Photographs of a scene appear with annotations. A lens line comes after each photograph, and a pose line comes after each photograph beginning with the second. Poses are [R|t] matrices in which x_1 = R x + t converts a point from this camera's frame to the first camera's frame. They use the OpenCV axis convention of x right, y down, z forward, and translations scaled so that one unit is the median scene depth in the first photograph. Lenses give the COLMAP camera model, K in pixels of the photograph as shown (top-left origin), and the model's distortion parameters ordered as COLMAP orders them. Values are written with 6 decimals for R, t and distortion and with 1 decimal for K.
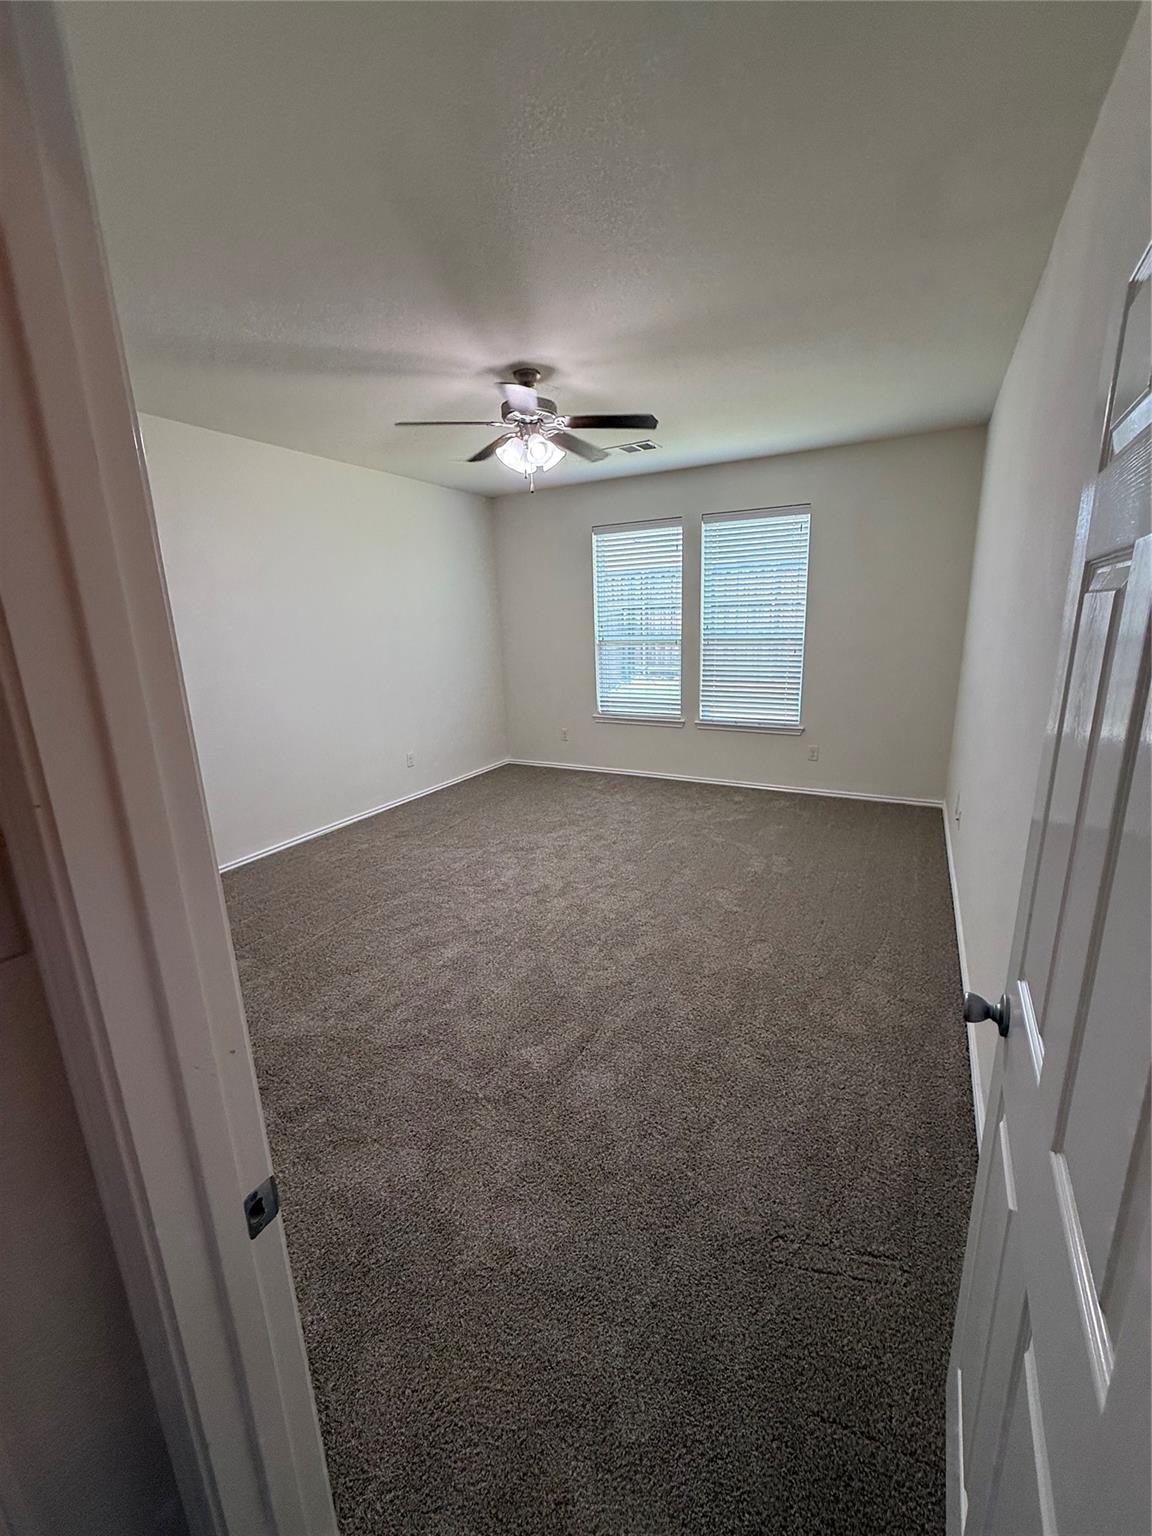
lens RADIAL K [[614.3, 0, 579.5], [0, 614.3, 768.3], [0, 0, 1]] dist [-0.002263, 0.000898]
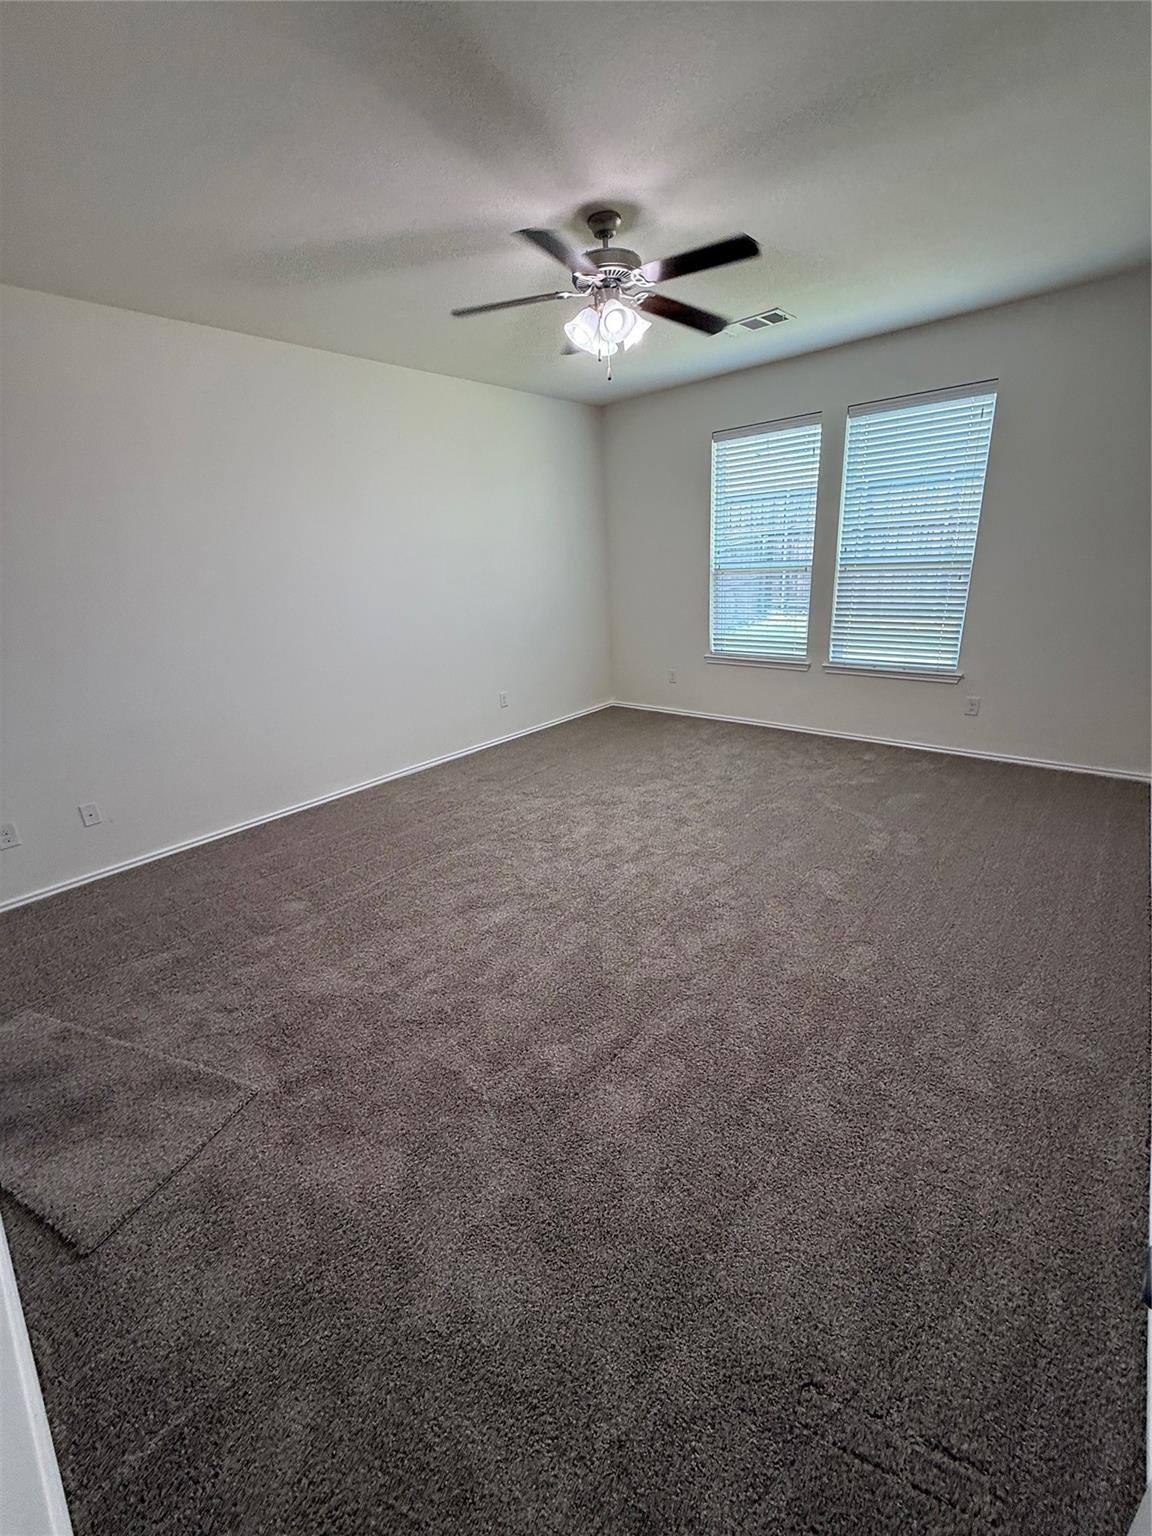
lens RADIAL K [[614.3, 0, 574.0], [0, 614.3, 769.0], [0, 0, 1]] dist [-0.002263, 0.000898]
pose [[0.974305, 0.053761, -0.218723, 0.090117], [-0.031303, 0.993992, 0.104881, -0.019986], [0.223048, -0.095340, 0.970134, 0.157847]]
